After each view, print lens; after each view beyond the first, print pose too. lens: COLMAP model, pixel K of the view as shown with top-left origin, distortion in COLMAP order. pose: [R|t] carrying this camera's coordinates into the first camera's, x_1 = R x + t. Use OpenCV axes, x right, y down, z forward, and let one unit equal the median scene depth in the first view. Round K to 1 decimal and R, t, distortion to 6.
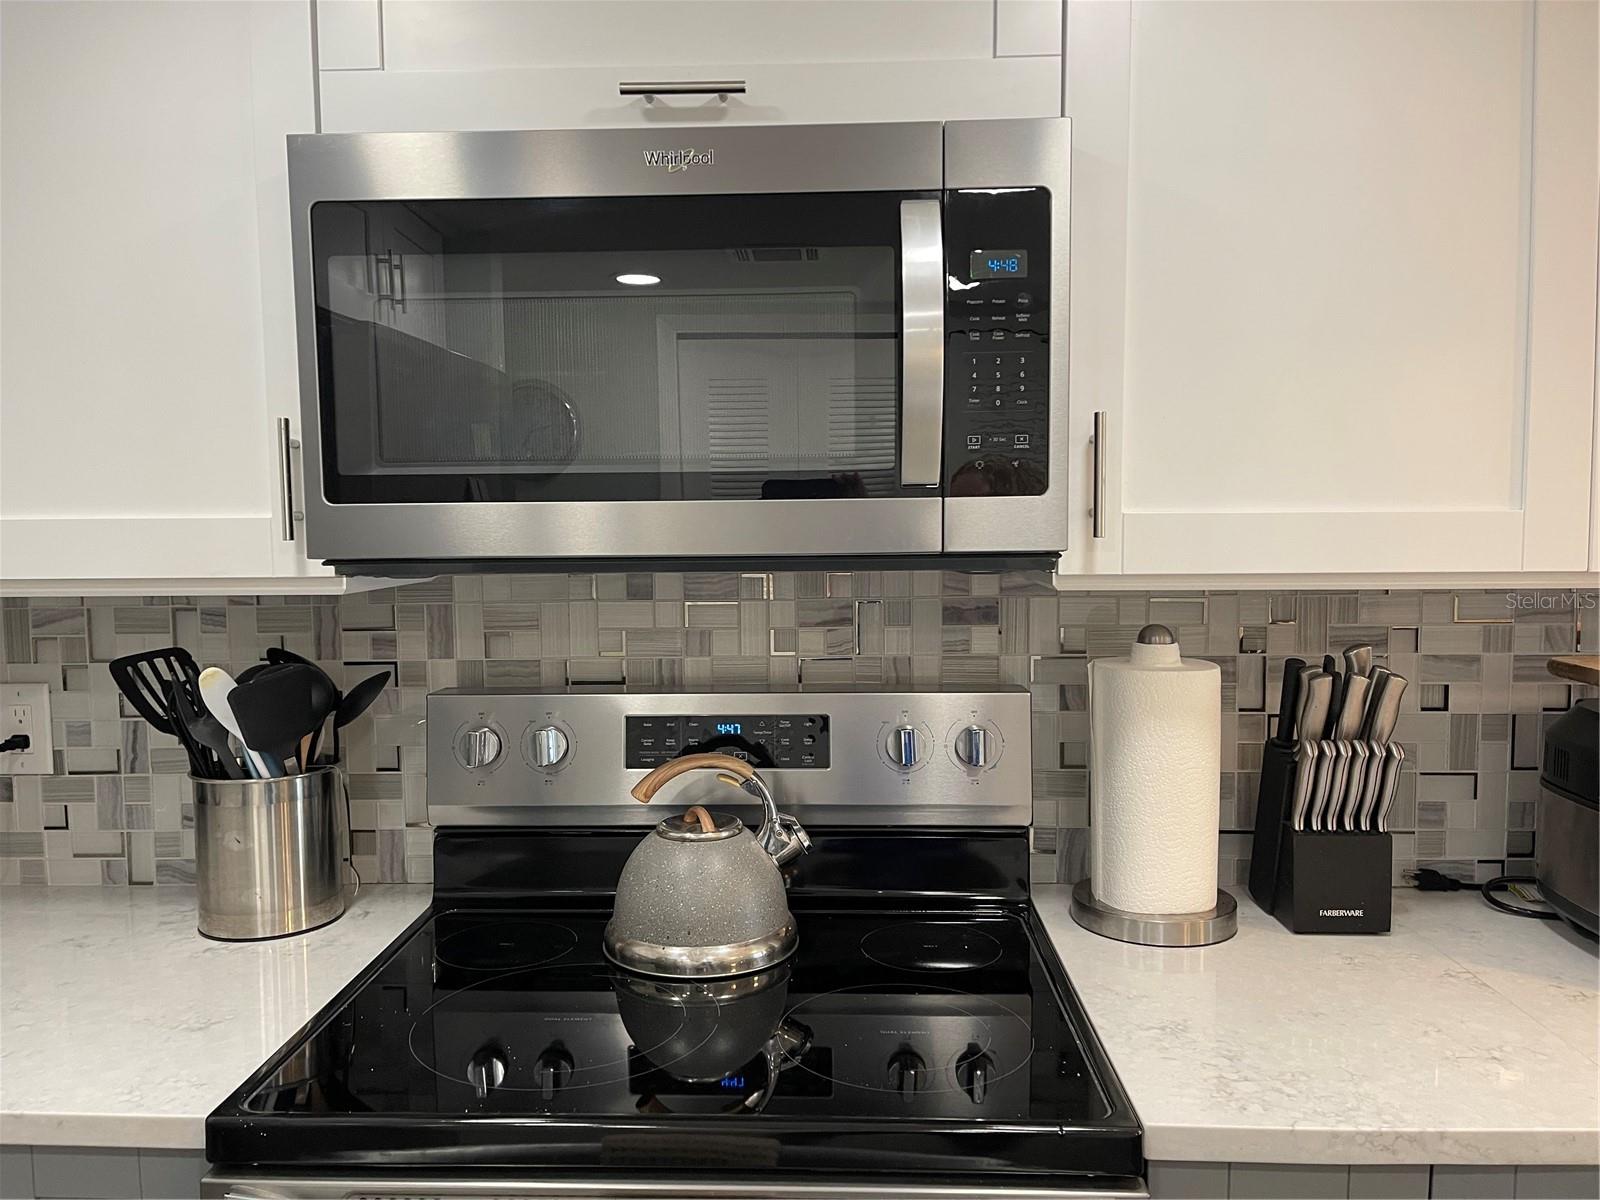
lens RADIAL K [[1194.6, 0, 800.0], [0, 1194.6, 600.0], [0, 0, 1]] dist [0.077039, -0.104973]
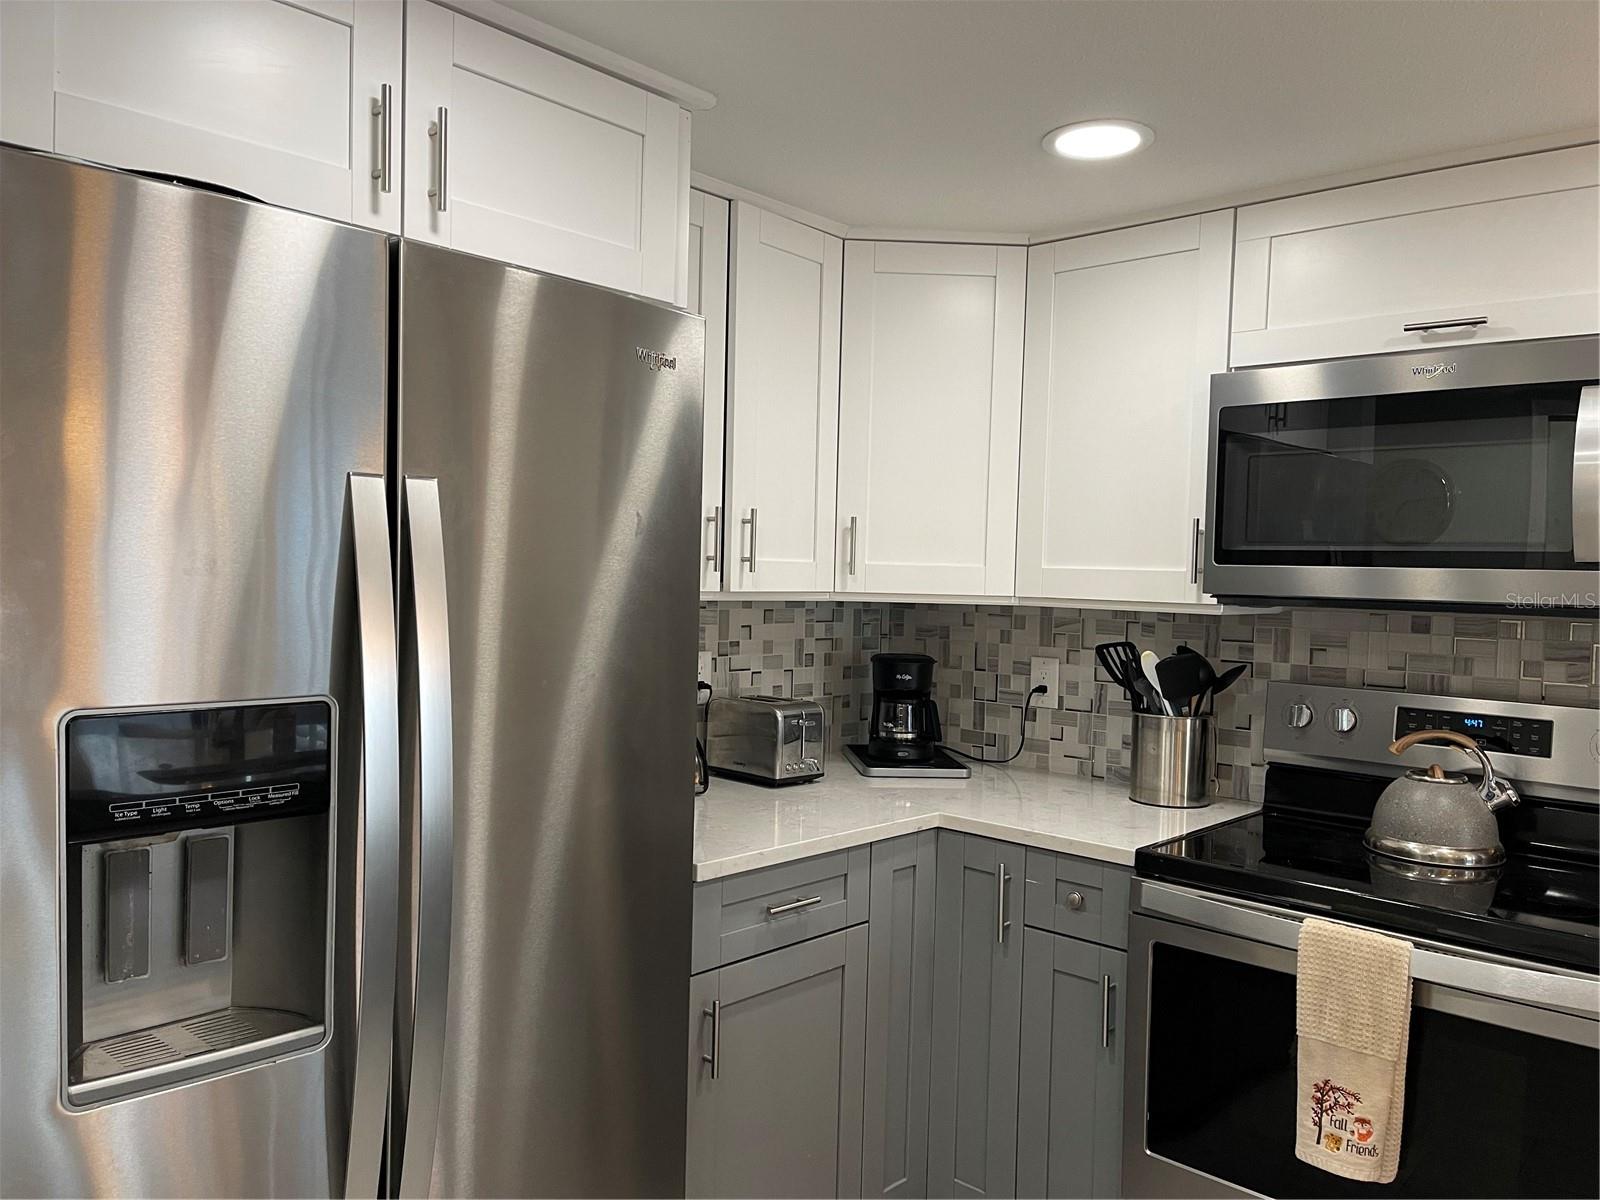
lens RADIAL K [[1196.5, 0, 800.6], [0, 1196.5, 618.6], [0, 0, 1]] dist [0.050233, -0.002947]
pose [[0.751093, 0.059622, -0.657498, 0.289132], [-0.080680, 0.996738, -0.001780, 0.048327], [0.655248, 0.054384, 0.753454, -0.665611]]
